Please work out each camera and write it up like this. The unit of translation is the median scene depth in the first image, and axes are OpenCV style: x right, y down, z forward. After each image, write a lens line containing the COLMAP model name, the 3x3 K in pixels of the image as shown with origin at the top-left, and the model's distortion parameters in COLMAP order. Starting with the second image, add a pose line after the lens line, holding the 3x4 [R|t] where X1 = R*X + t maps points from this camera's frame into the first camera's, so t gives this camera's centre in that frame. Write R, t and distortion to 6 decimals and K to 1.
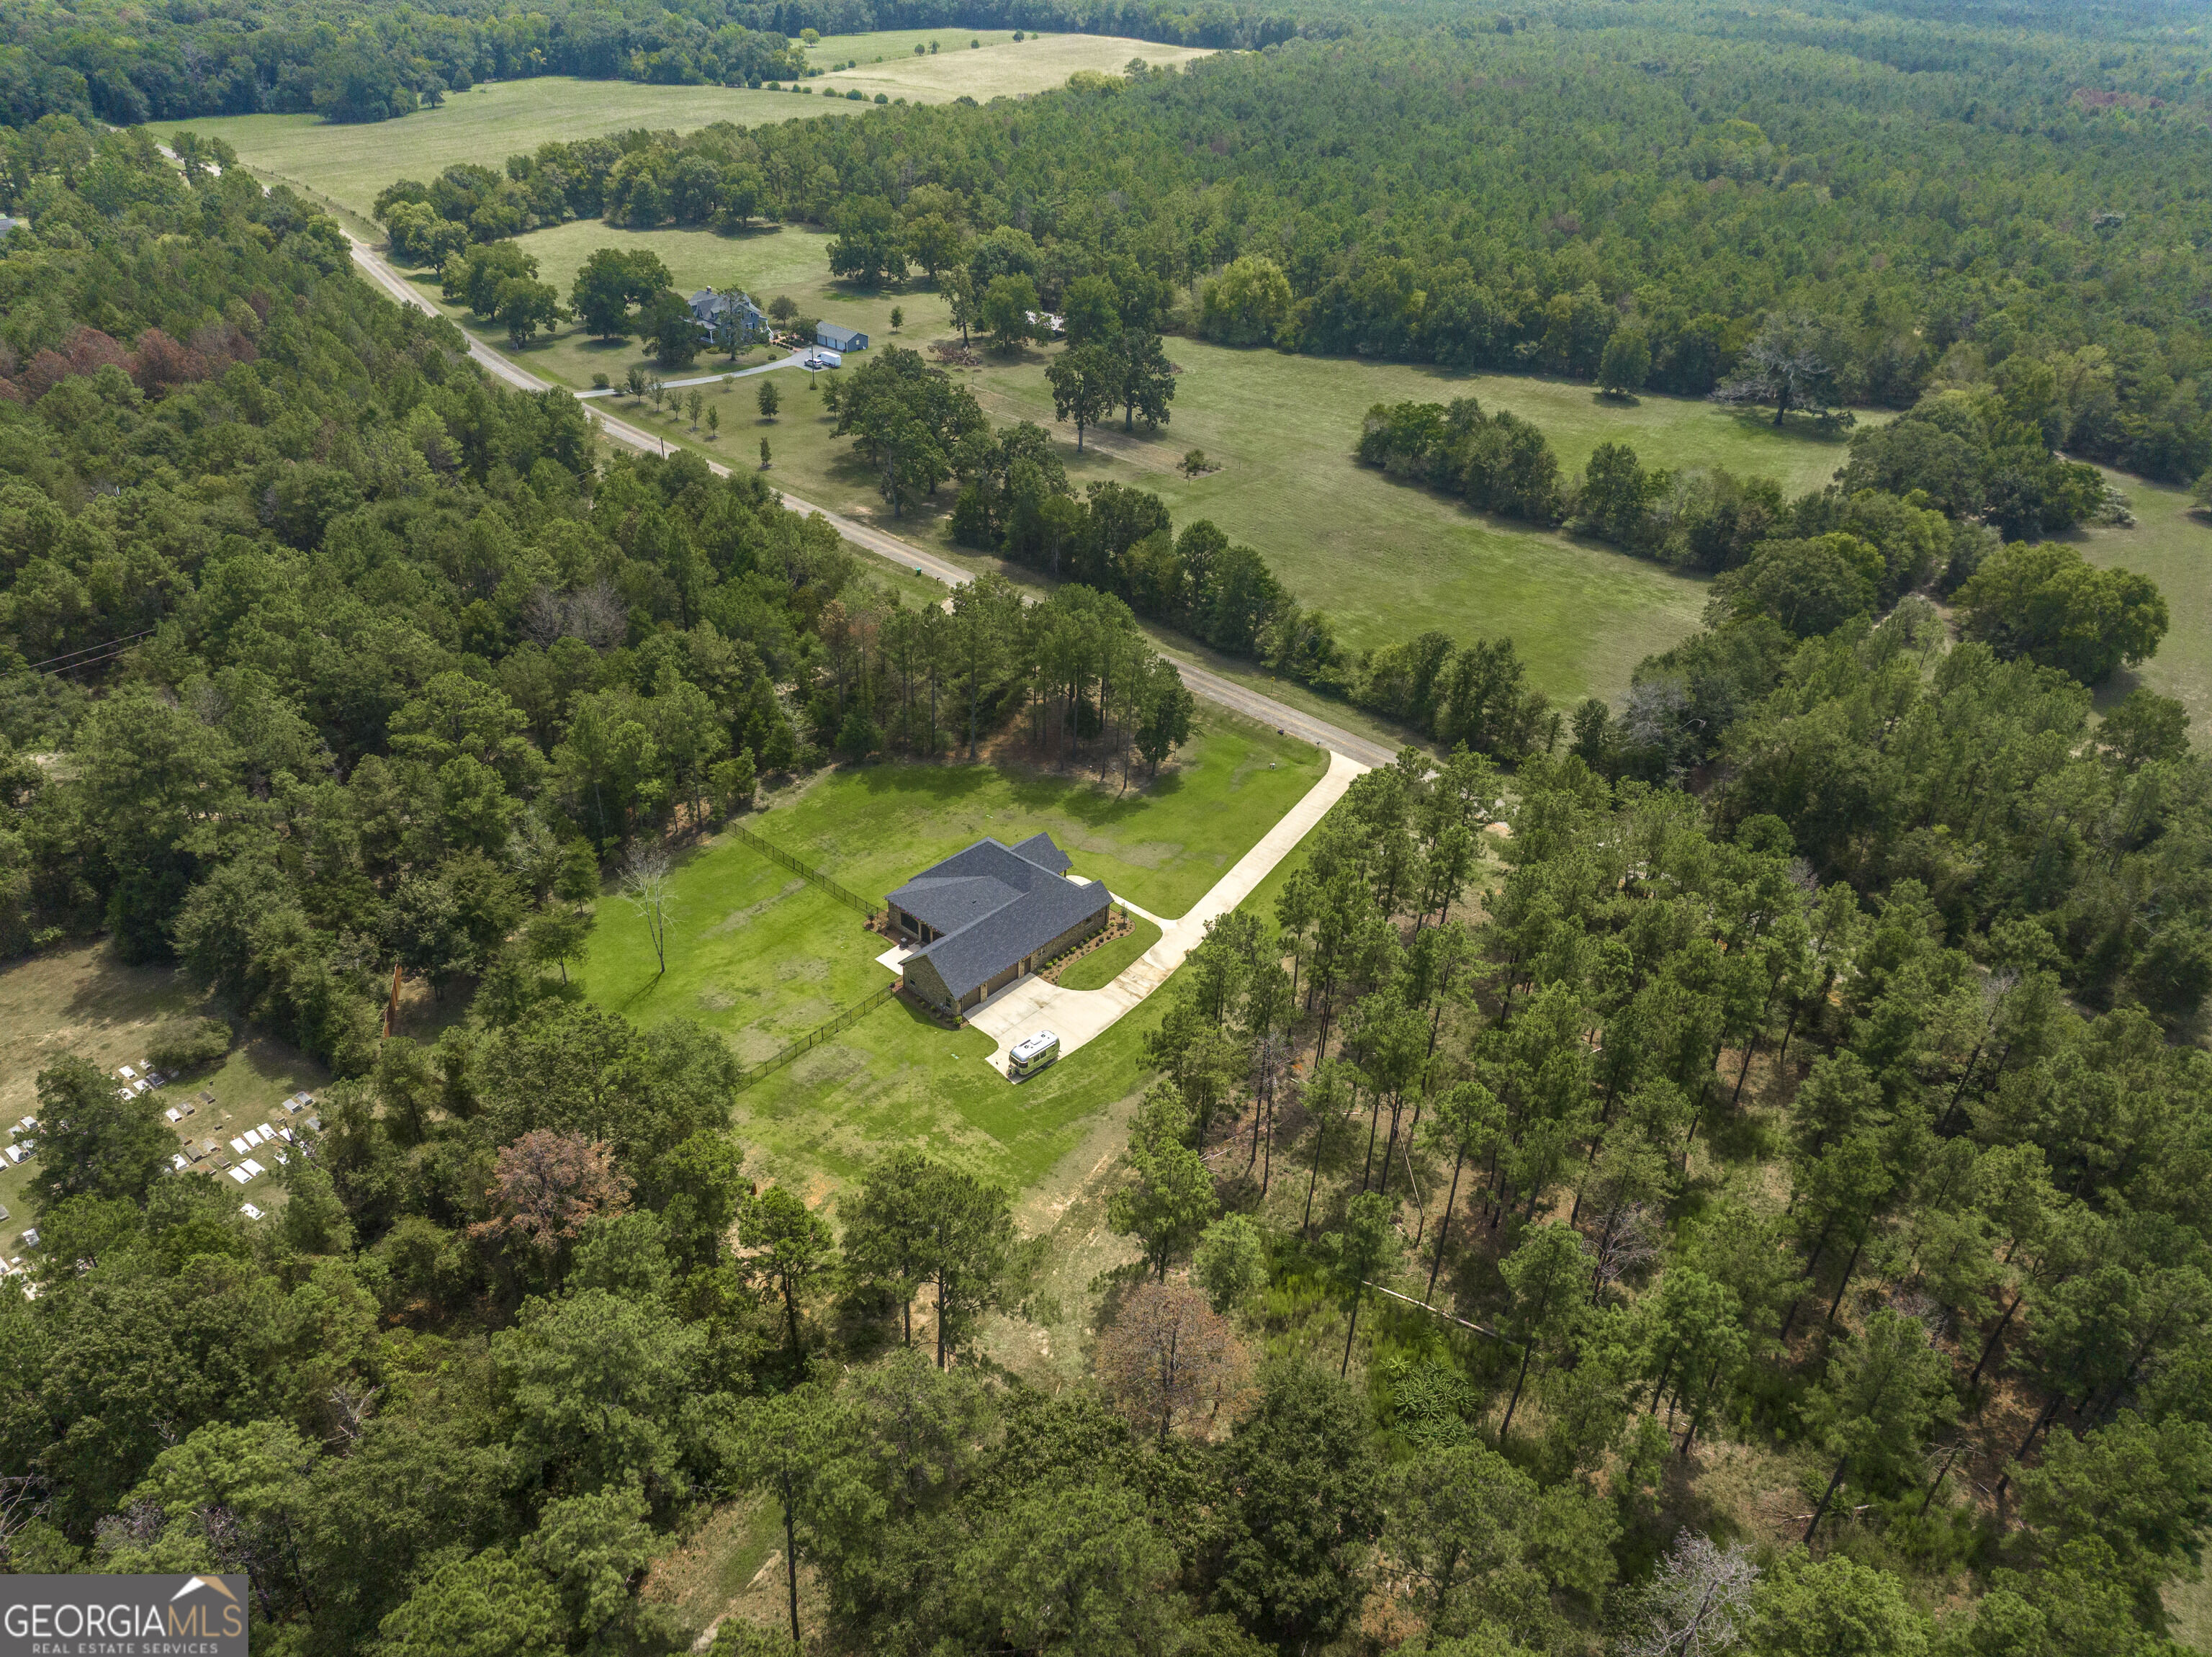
lens RADIAL K [[1555.1, 0, 1106.0], [0, 1555.1, 828.5], [0, 0, 1]] dist [-0.042989, 0.007895]
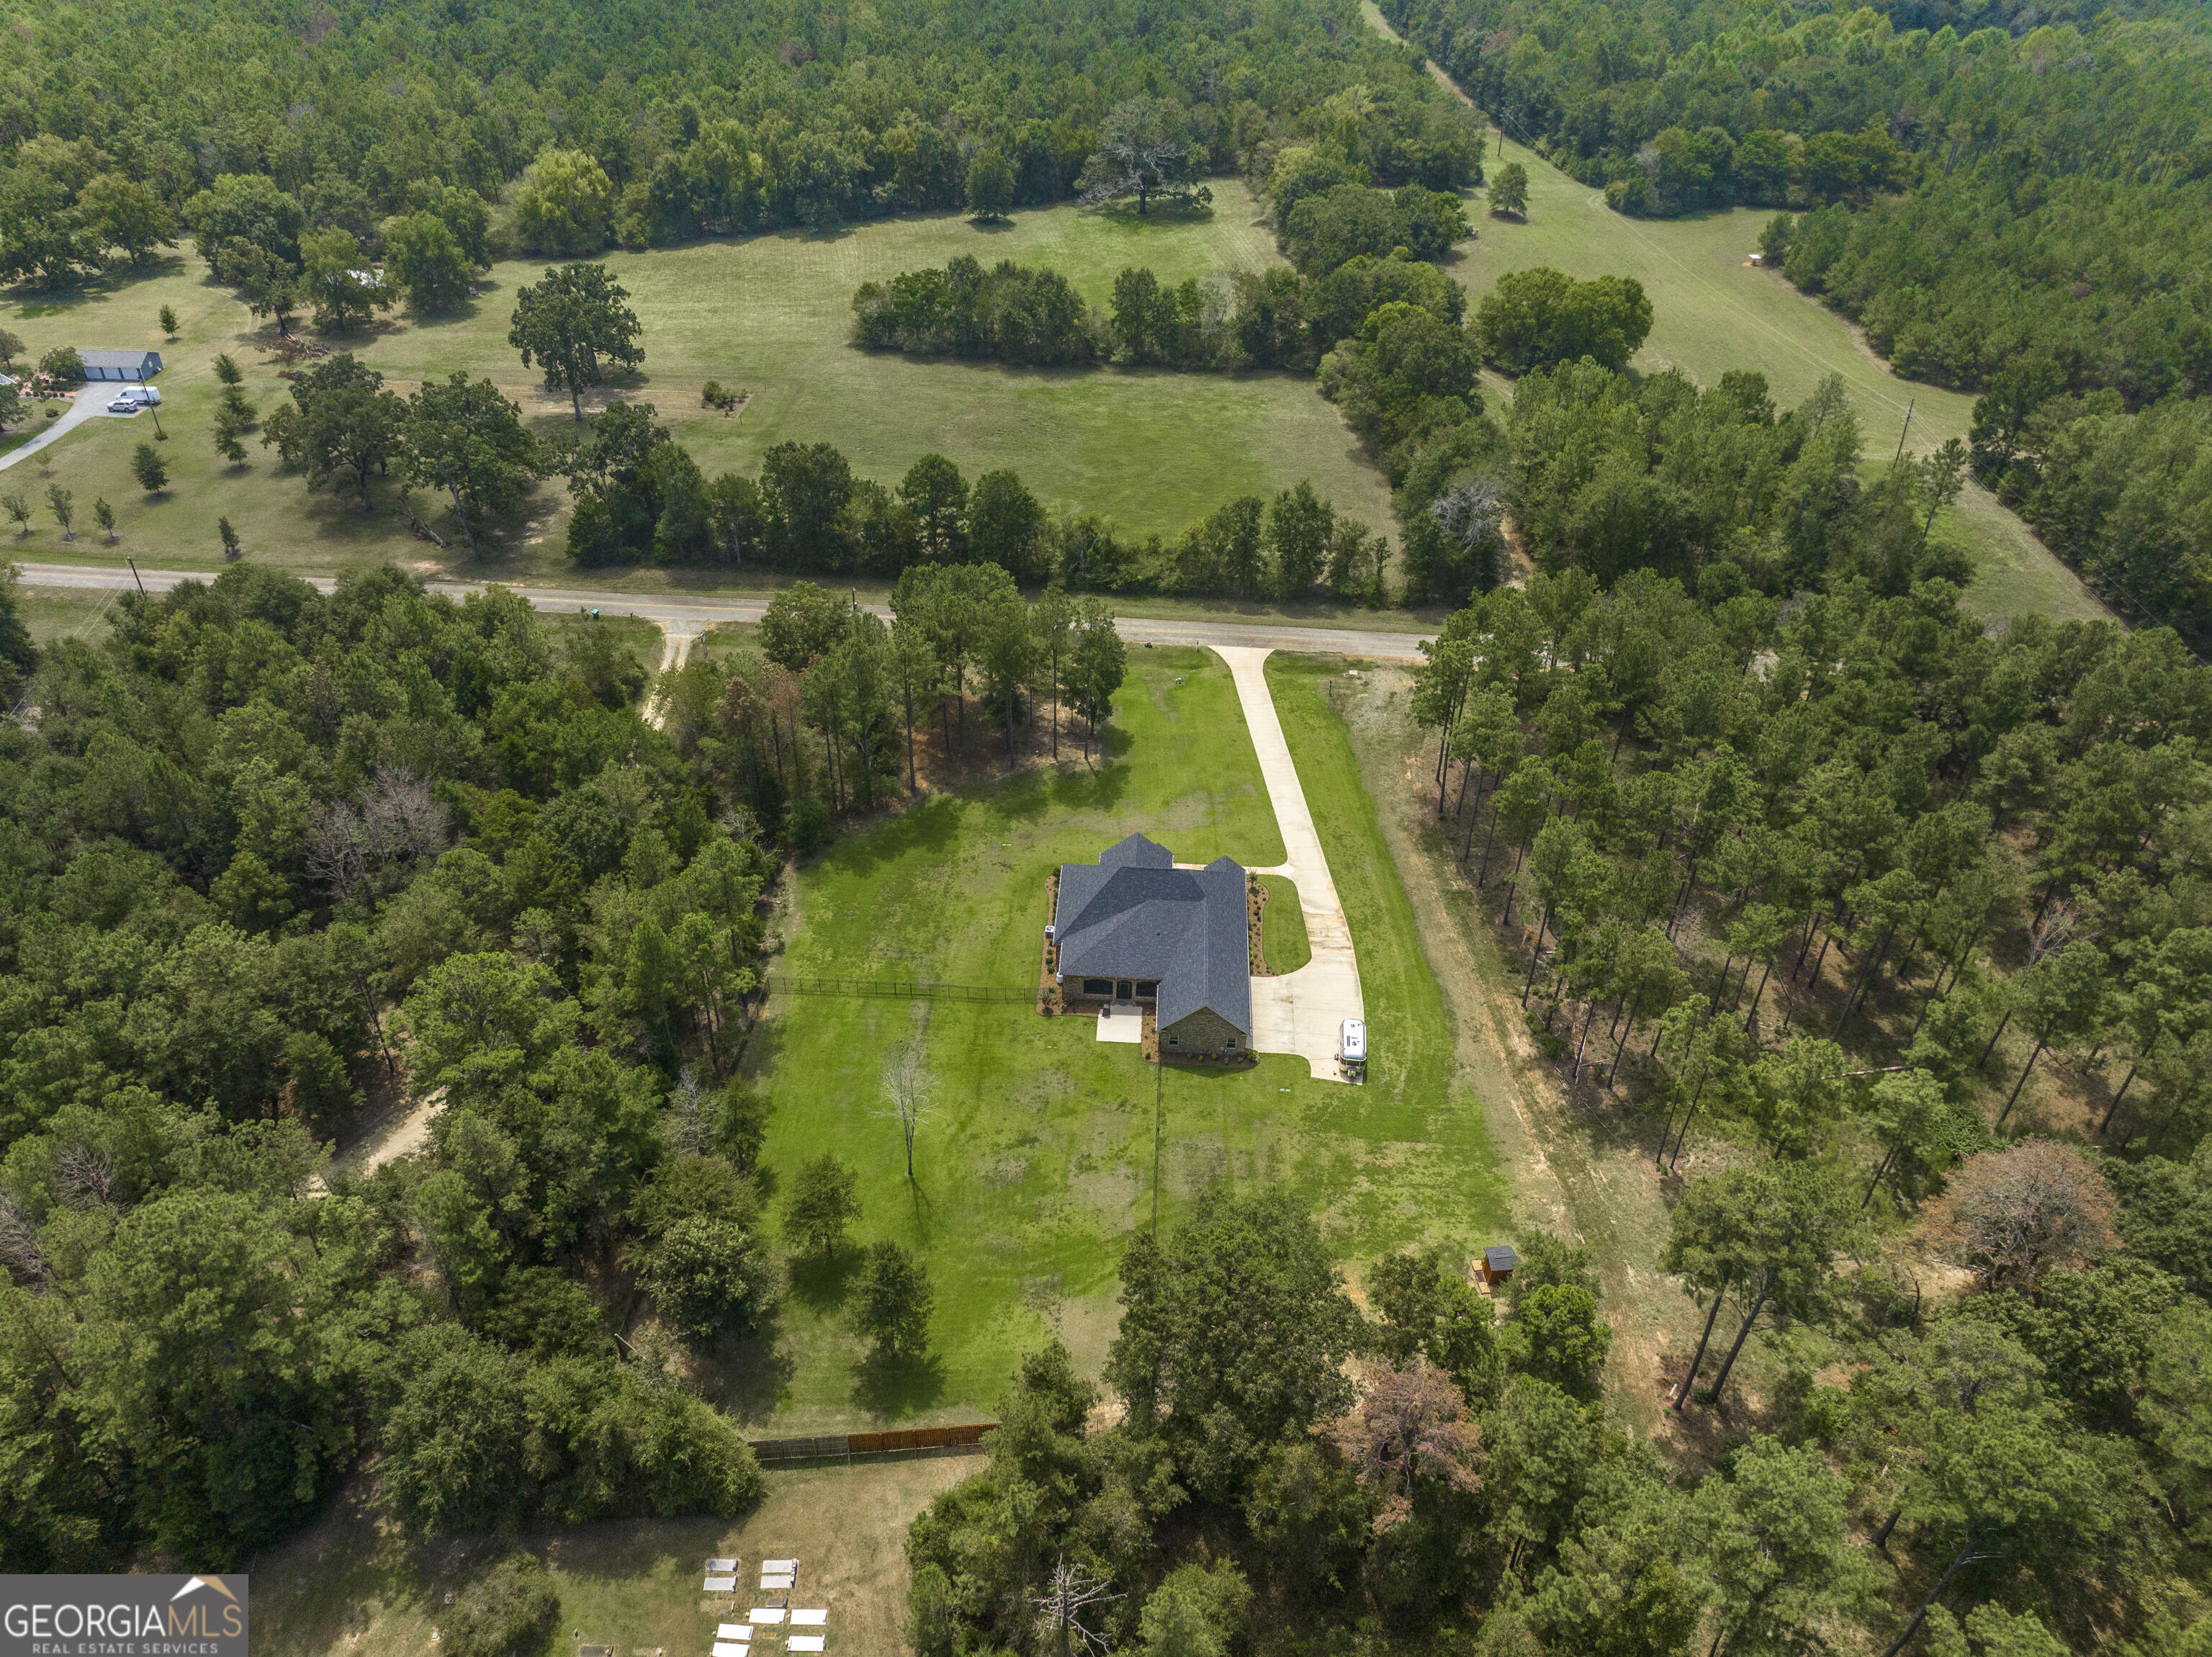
lens RADIAL K [[1555.1, 0, 1106.0], [0, 1555.1, 828.5], [0, 0, 1]] dist [-0.042989, 0.007895]
pose [[0.783165, -0.394840, 0.480369, -0.426895], [0.341471, 0.918709, 0.198421, -0.162891], [-0.519663, 0.008636, 0.854327, 0.204838]]
